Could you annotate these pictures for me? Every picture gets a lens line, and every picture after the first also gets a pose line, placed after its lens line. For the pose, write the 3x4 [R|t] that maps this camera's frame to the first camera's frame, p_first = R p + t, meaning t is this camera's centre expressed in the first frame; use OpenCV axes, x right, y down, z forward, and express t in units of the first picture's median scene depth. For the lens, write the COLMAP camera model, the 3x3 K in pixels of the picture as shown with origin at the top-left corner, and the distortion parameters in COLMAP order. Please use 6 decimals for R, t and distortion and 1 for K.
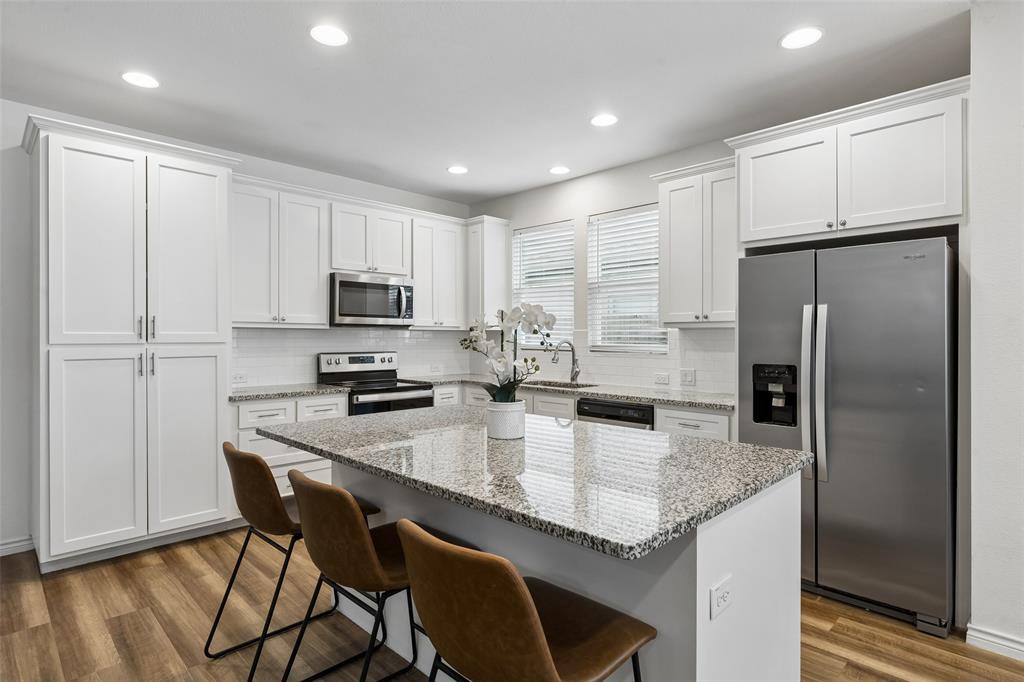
lens RADIAL K [[534.0, 0, 510.4], [0, 534.0, 339.3], [0, 0, 1]] dist [-0.011102, -0.000272]
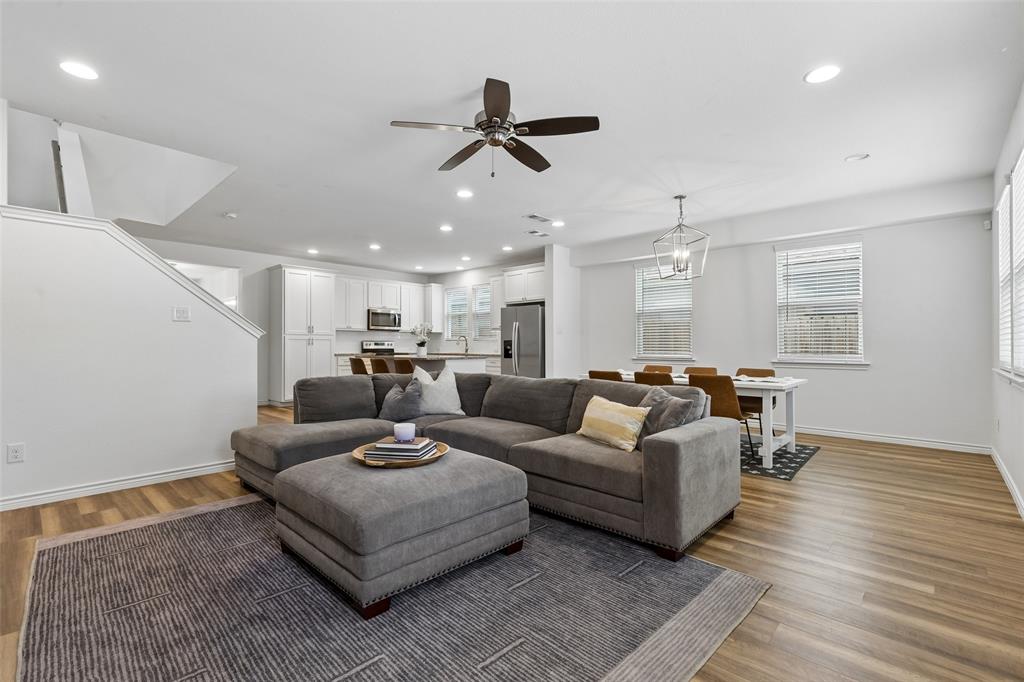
lens RADIAL K [[459.3, 0, 511.3], [0, 459.3, 340.4], [0, 0, 1]] dist [0.007620, 0.000960]
pose [[0.999253, -0.000302, 0.038652, 0.256446], [0.001012, 0.999831, -0.018343, 0.064233], [-0.038640, 0.018368, 0.999084, -1.185550]]
